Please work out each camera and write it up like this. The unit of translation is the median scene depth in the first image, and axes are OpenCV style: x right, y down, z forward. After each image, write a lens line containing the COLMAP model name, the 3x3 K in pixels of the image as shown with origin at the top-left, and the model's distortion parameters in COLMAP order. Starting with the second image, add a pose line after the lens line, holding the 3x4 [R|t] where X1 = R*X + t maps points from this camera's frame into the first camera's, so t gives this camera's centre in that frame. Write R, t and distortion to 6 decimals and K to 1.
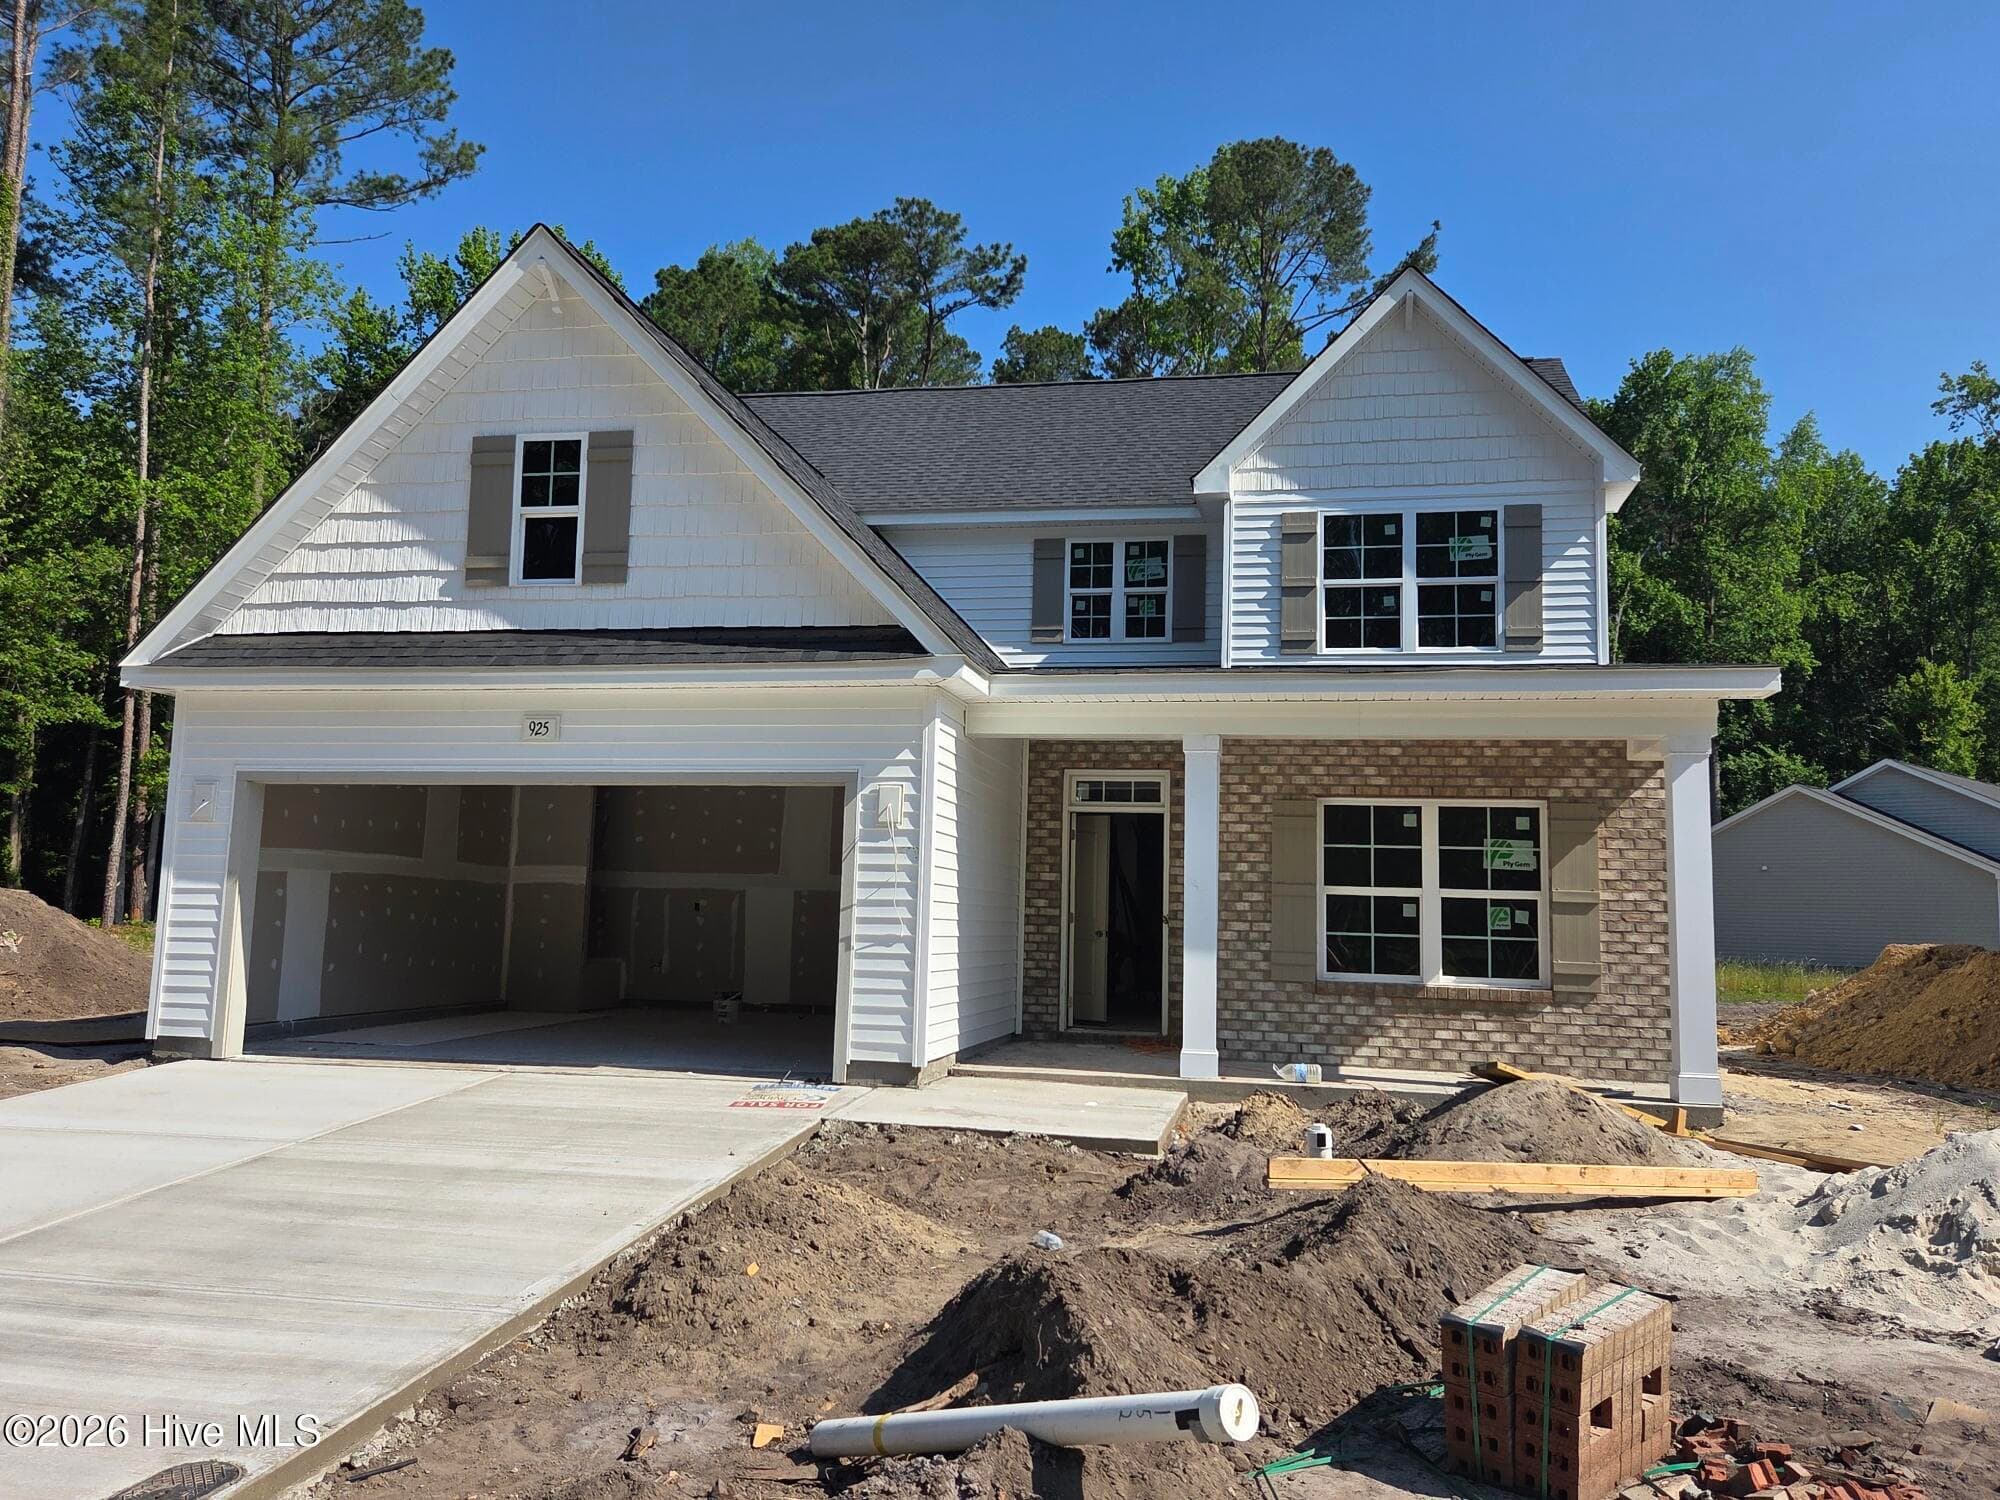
lens RADIAL K [[1561.0, 0, 1004.4], [0, 1561.0, 730.7], [0, 0, 1]] dist [0.078754, -0.076361]
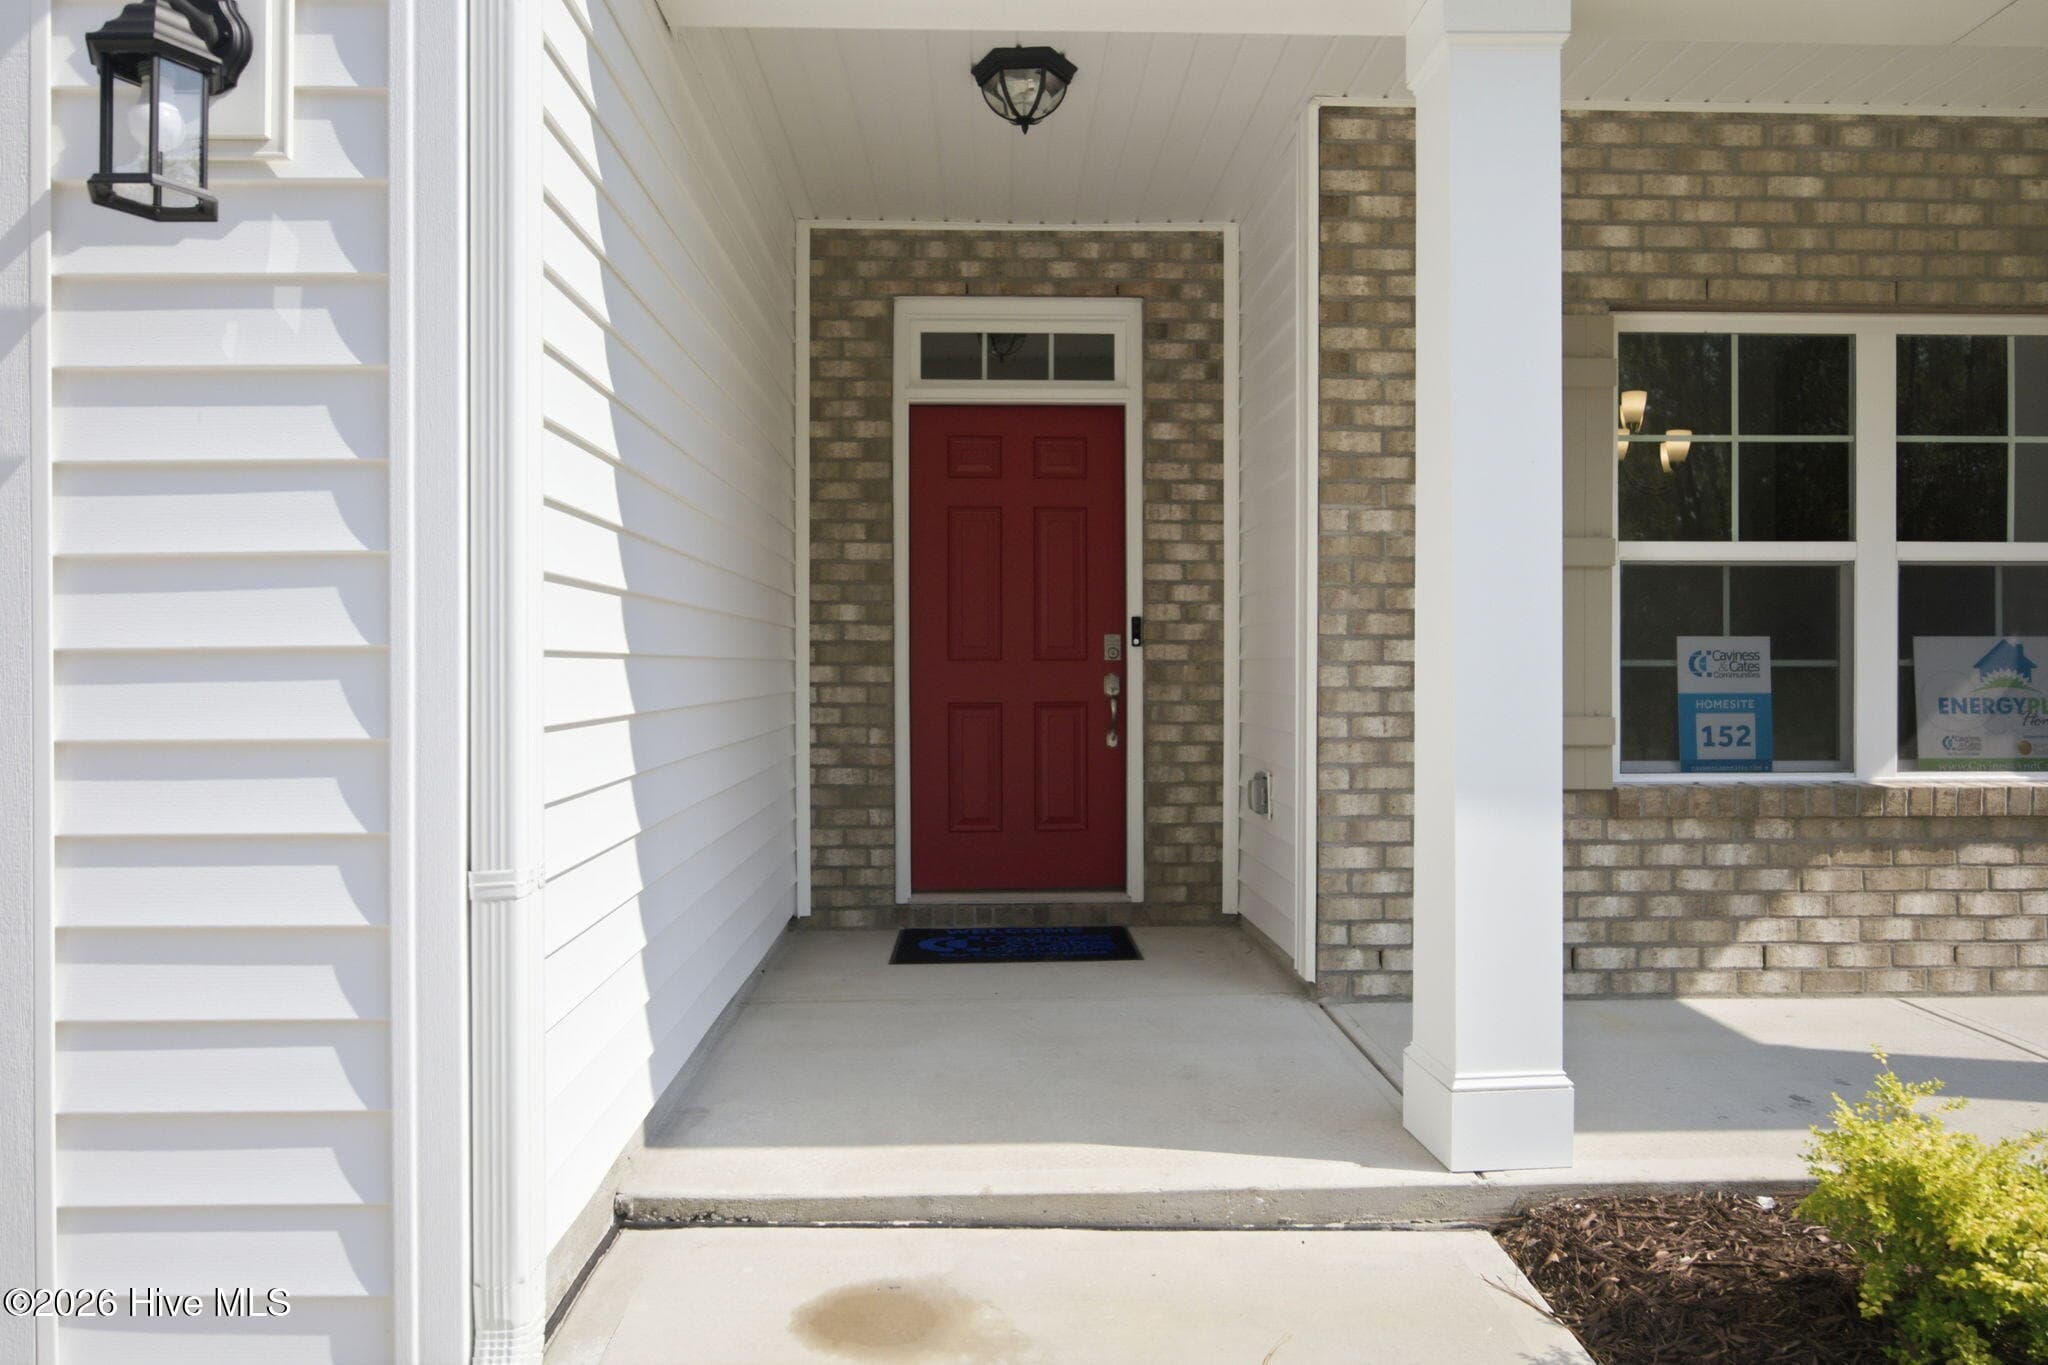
lens RADIAL K [[1350.9, 0, 1025.7], [0, 1350.9, 669.7], [0, 0, 1]] dist [-0.003107, 0.000400]
pose [[0.972632, -0.030043, 0.230403, -0.016832], [0.000067, 0.991642, 0.129023, 0.087844], [-0.232353, -0.125476, 0.964504, 0.711909]]
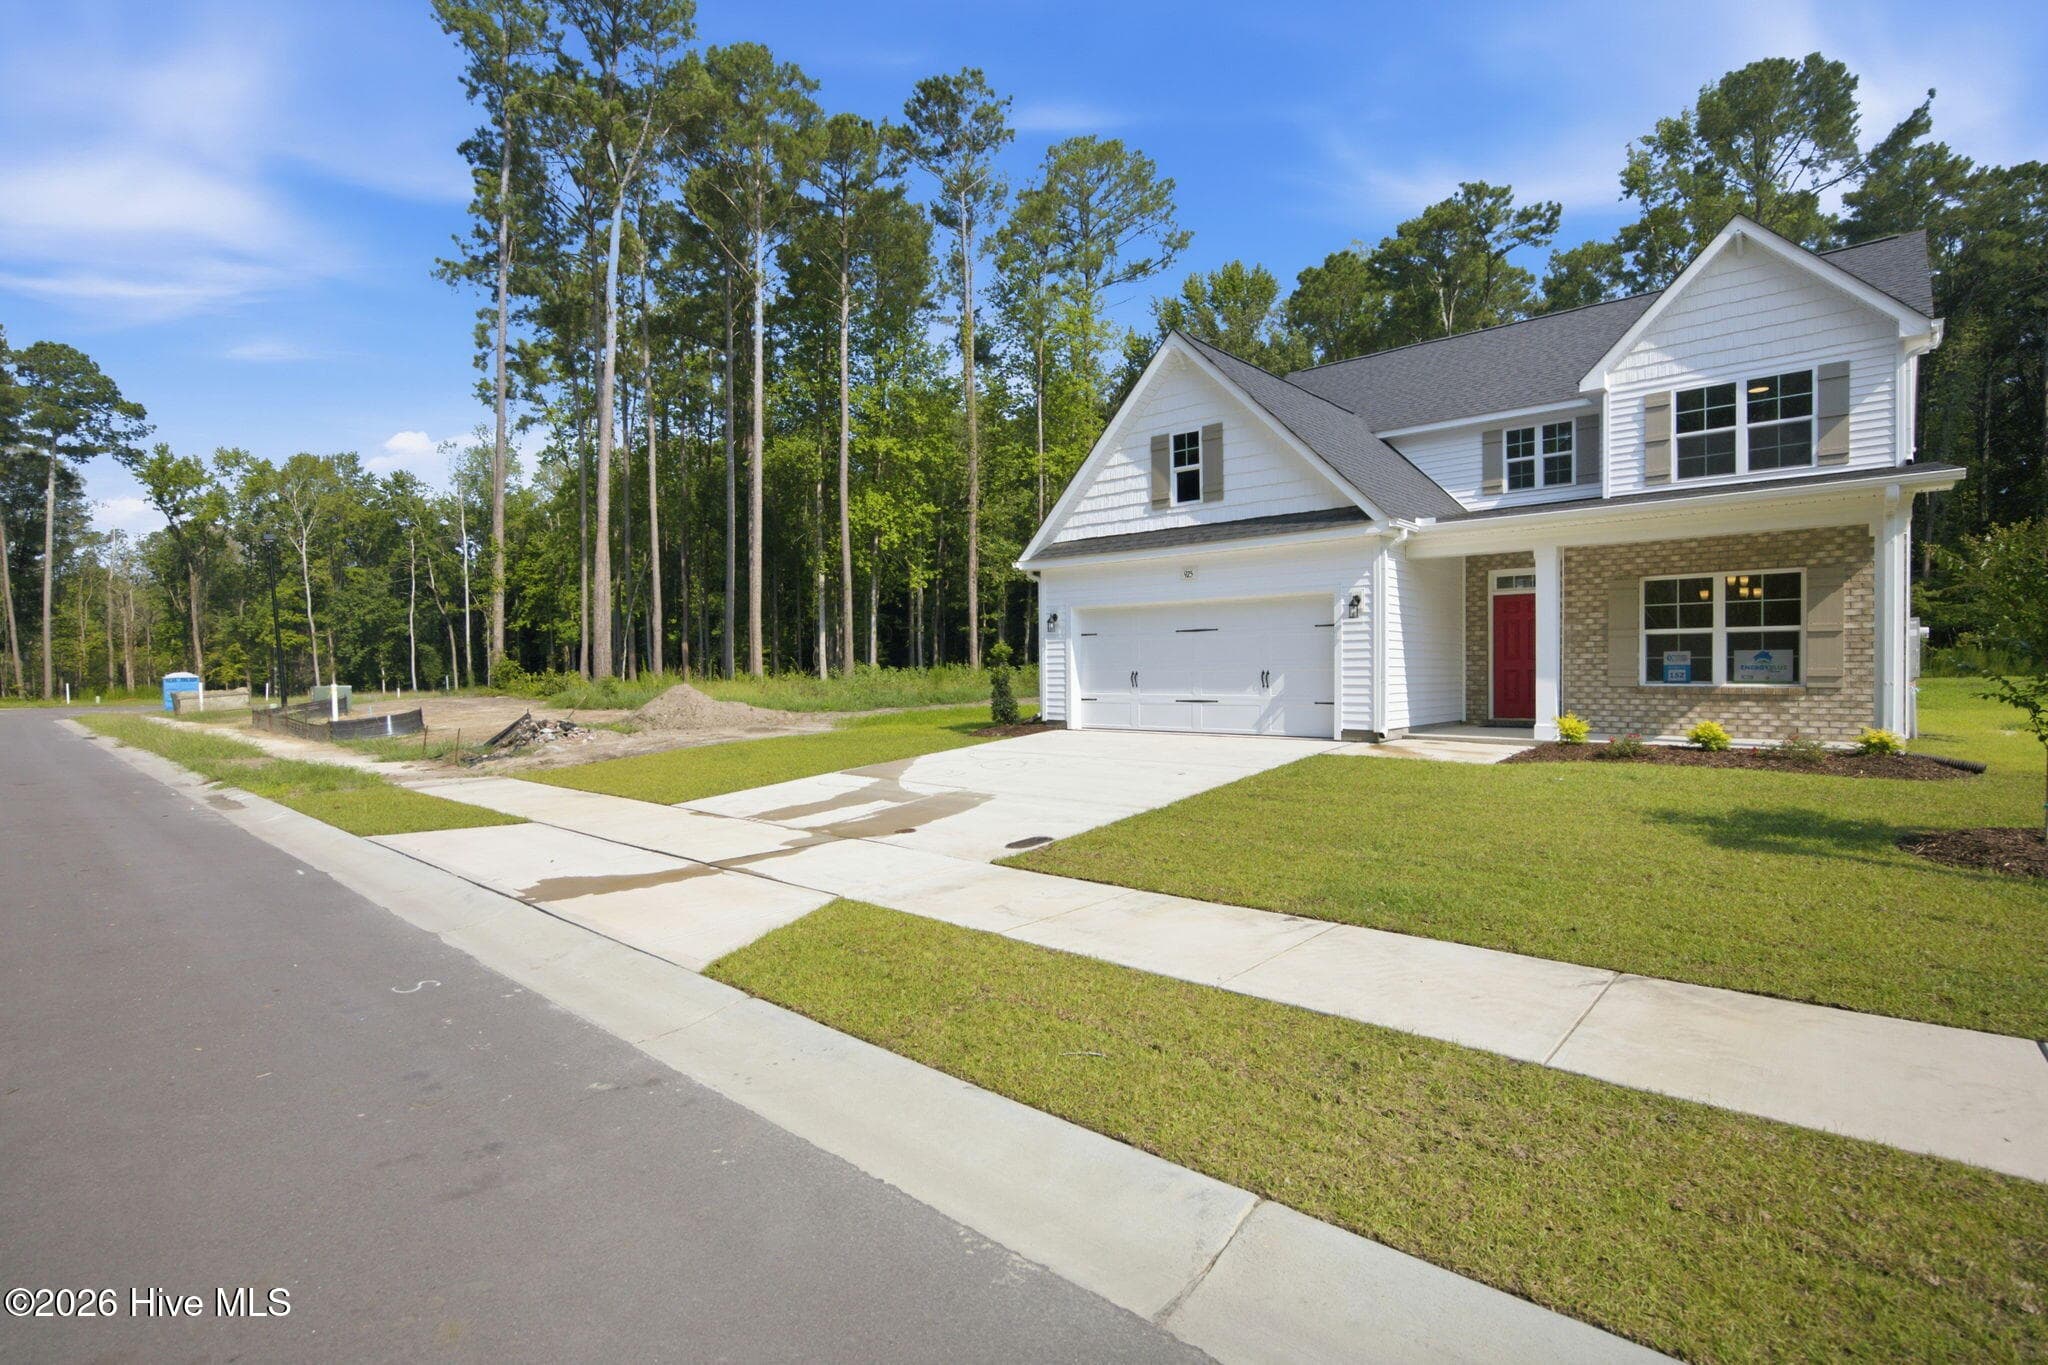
lens RADIAL K [[960.9, 0, 1024.0], [0, 960.9, 682.5], [0, 0, 1]] dist [-0.028719, 0.014043]
pose [[0.859065, -0.024883, -0.511261, 0.153632], [0.089523, 0.990727, 0.102206, -0.007904], [0.503977, -0.133572, 0.853326, -0.206072]]
